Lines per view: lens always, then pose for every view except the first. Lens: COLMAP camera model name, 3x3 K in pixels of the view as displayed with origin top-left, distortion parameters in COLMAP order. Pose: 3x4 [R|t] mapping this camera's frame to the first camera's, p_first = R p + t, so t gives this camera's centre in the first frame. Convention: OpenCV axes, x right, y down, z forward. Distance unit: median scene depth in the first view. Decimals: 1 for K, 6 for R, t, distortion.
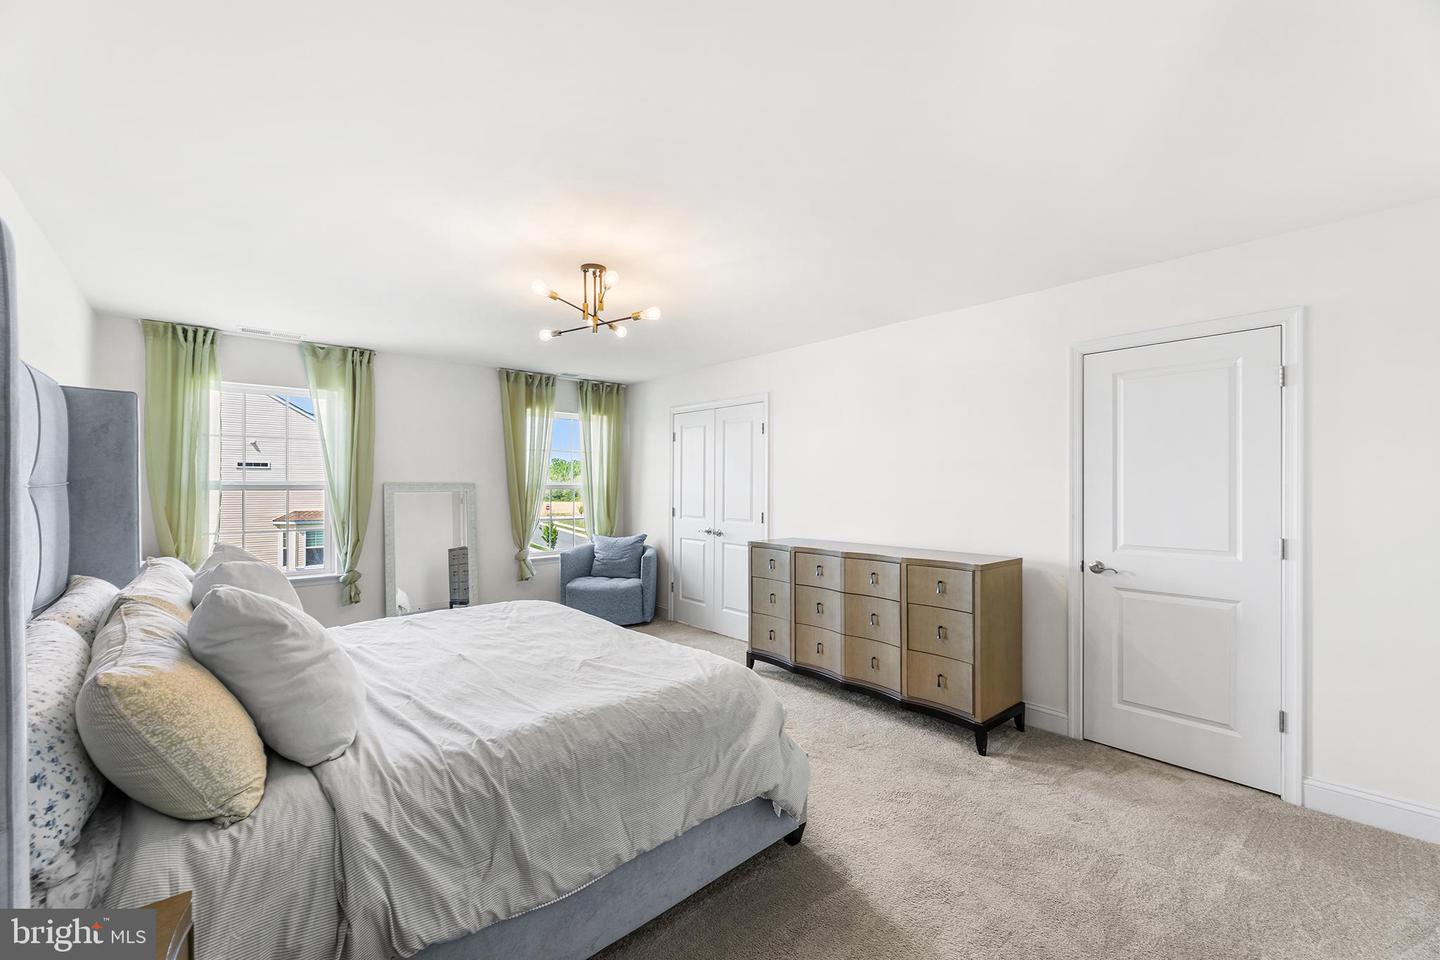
lens RADIAL K [[592.5, 0, 721.4], [0, 592.5, 482.5], [0, 0, 1]] dist [-0.002504, 0.000381]
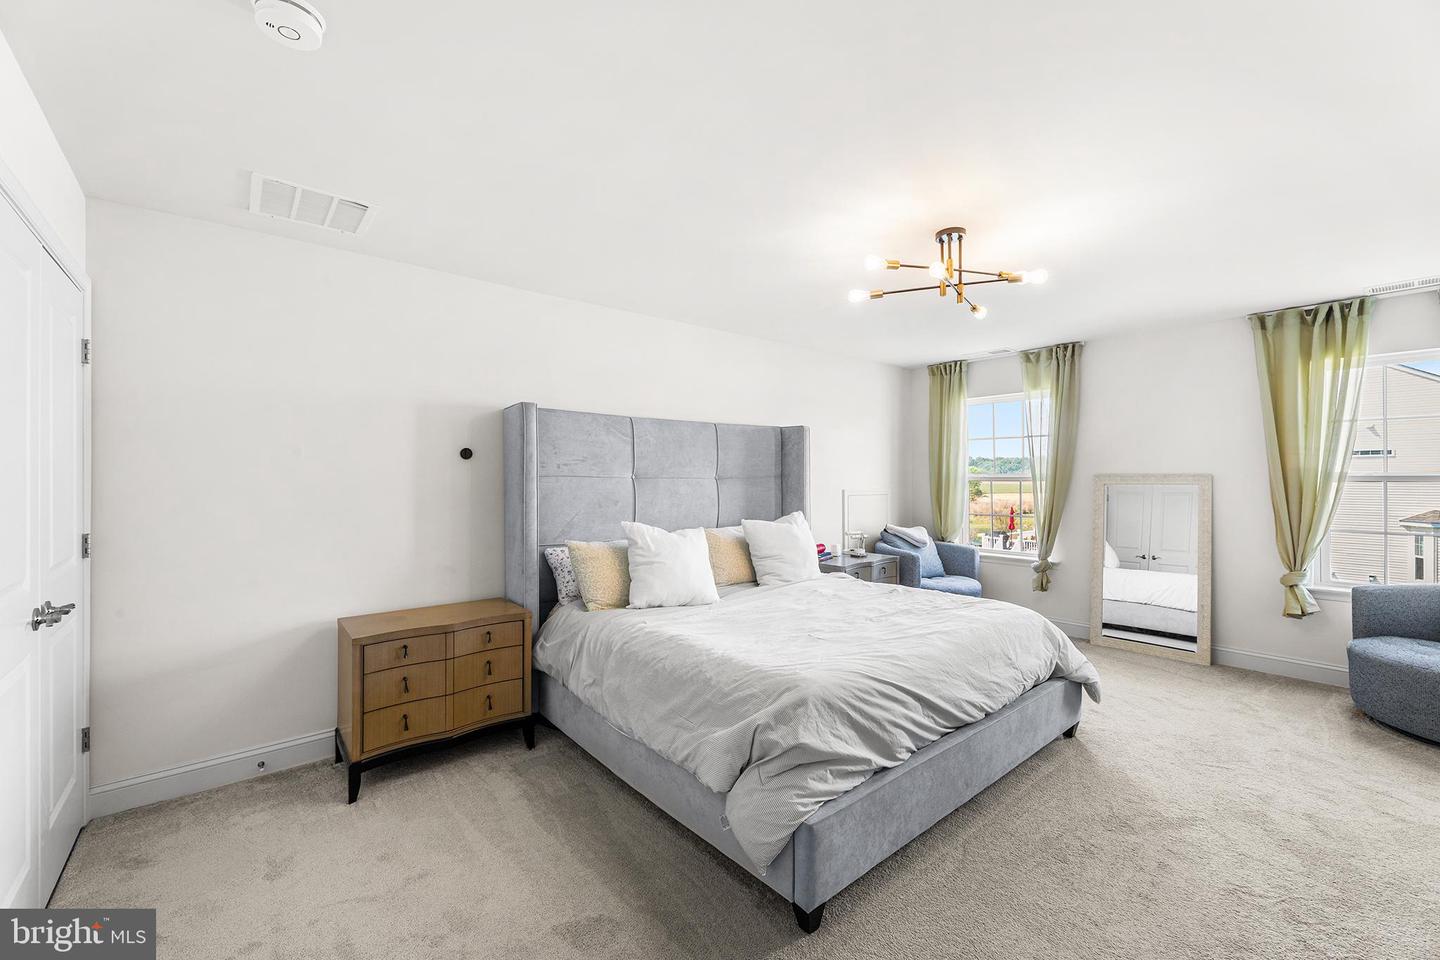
lens RADIAL K [[592.5, 0, 714.9], [0, 592.5, 477.4], [0, 0, 1]] dist [-0.002504, 0.000381]
pose [[-0.048848, 0.000824, -0.998806, 0.440133], [0.004364, 0.999990, 0.000611, 0.002240], [0.998797, -0.004329, -0.048851, 0.441165]]
